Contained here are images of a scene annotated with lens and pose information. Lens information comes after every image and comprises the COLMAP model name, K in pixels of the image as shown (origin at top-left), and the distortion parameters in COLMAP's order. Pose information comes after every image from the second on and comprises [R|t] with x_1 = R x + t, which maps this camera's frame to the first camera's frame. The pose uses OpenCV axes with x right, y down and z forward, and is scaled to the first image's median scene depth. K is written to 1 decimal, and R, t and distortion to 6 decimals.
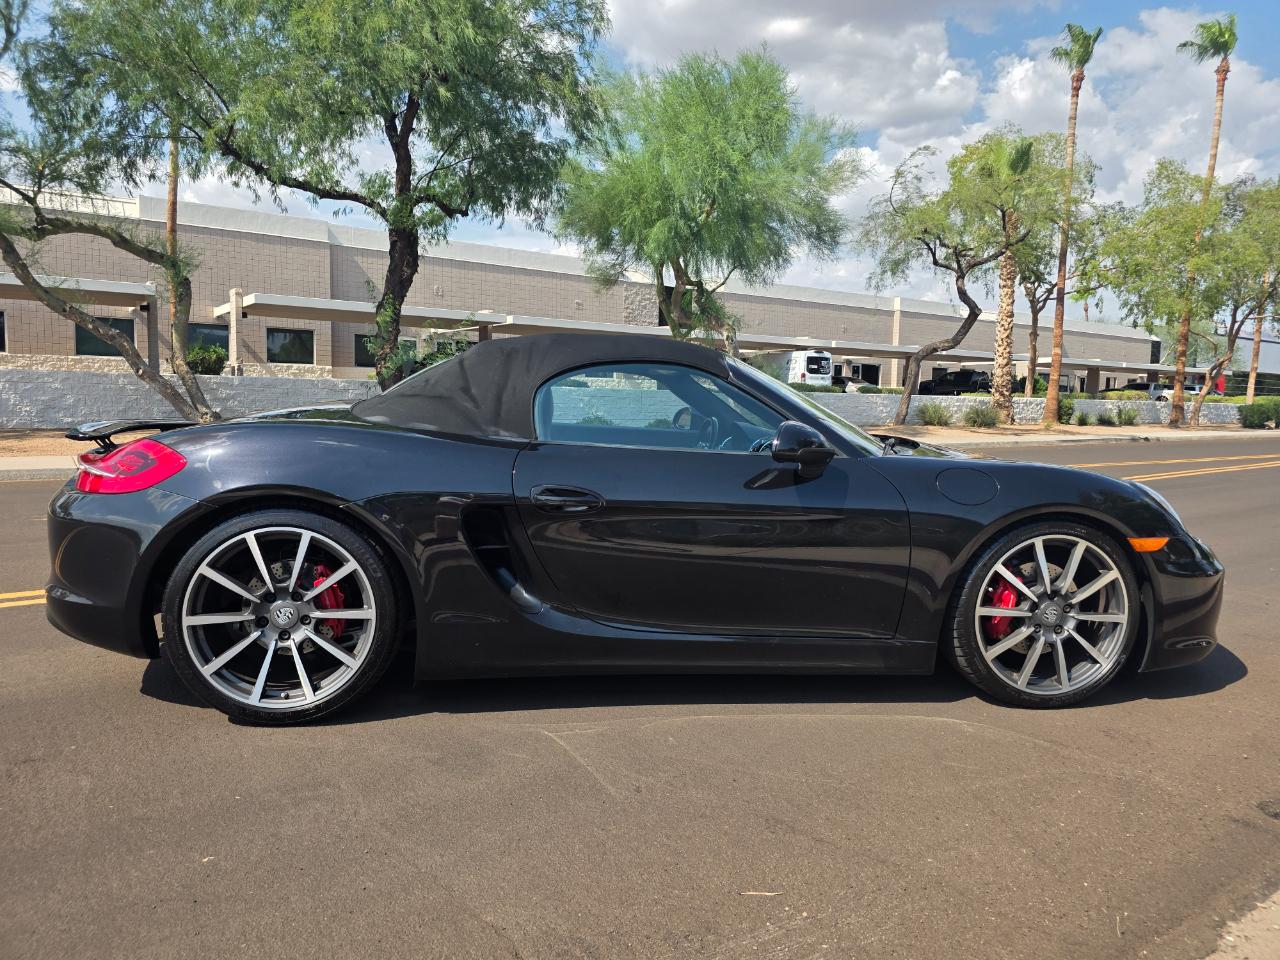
lens RADIAL K [[853.8, 0, 637.7], [0, 853.8, 507.1], [0, 0, 1]] dist [0.035136, -0.032359]
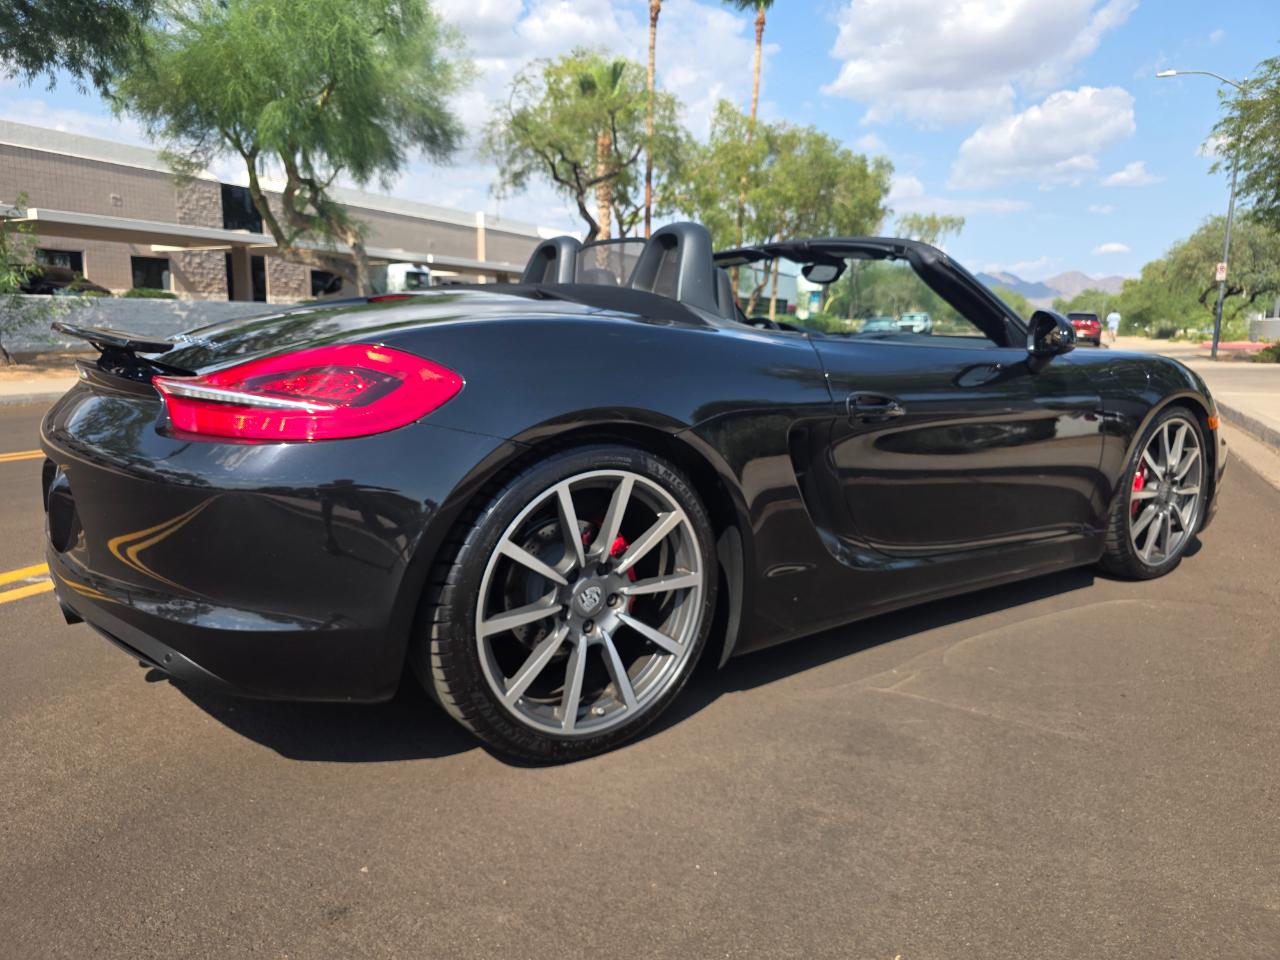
lens RADIAL K [[853.8, 0, 635.7], [0, 853.8, 503.1], [0, 0, 1]] dist [0.035136, -0.032359]
pose [[0.885742, -0.102521, 0.452715, -0.162837], [0.062600, 0.992777, 0.102345, -0.004447], [-0.459938, -0.062311, 0.885762, 0.090160]]
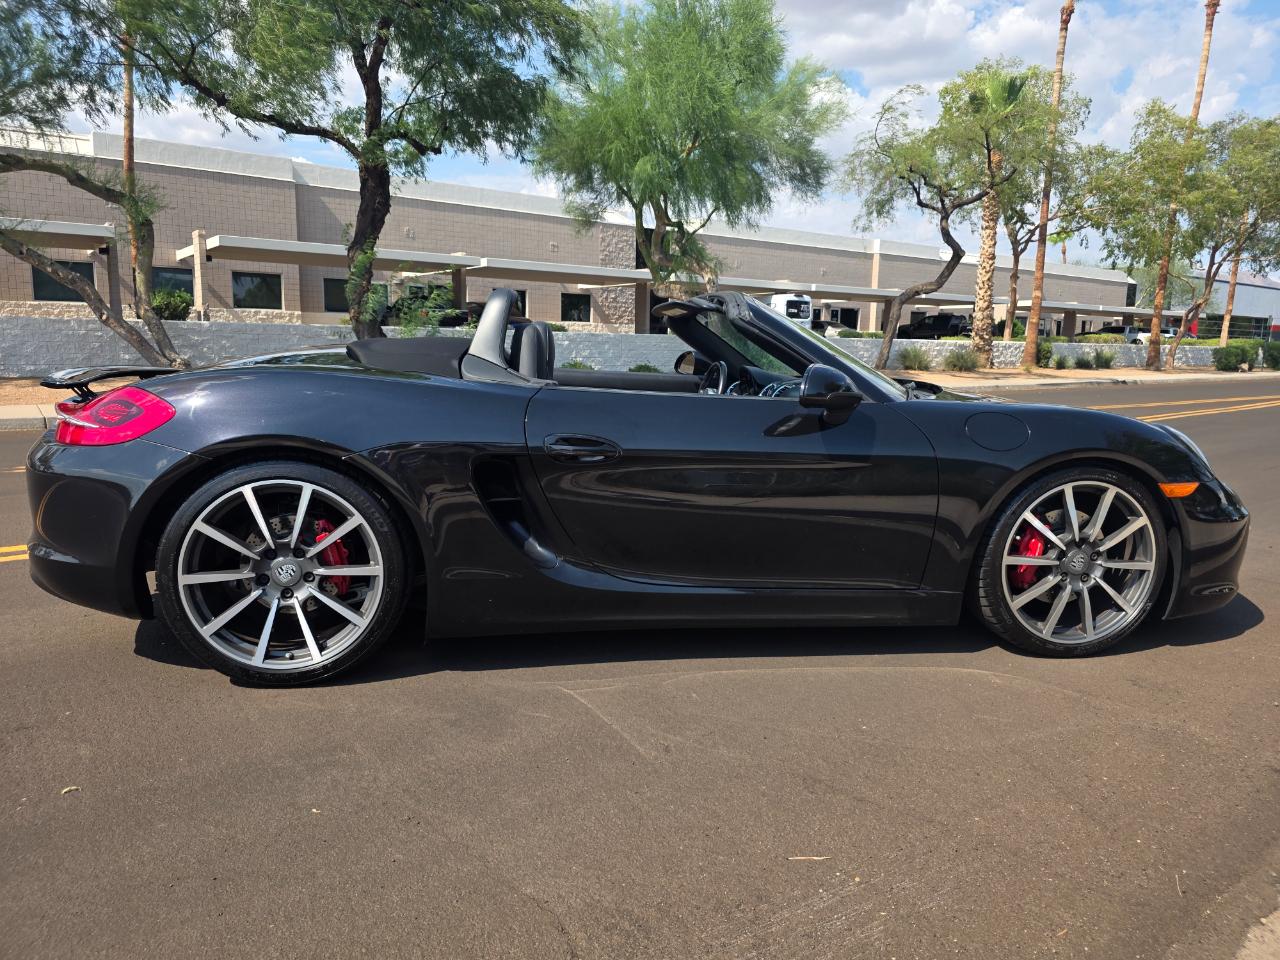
lens RADIAL K [[853.8, 0, 638.0], [0, 853.8, 505.0], [0, 0, 1]] dist [0.035136, -0.032359]
pose [[0.999600, -0.008820, 0.026874, -0.011233], [0.007199, 0.998184, 0.059813, -0.000610], [-0.027353, -0.059596, 0.997848, 0.010956]]
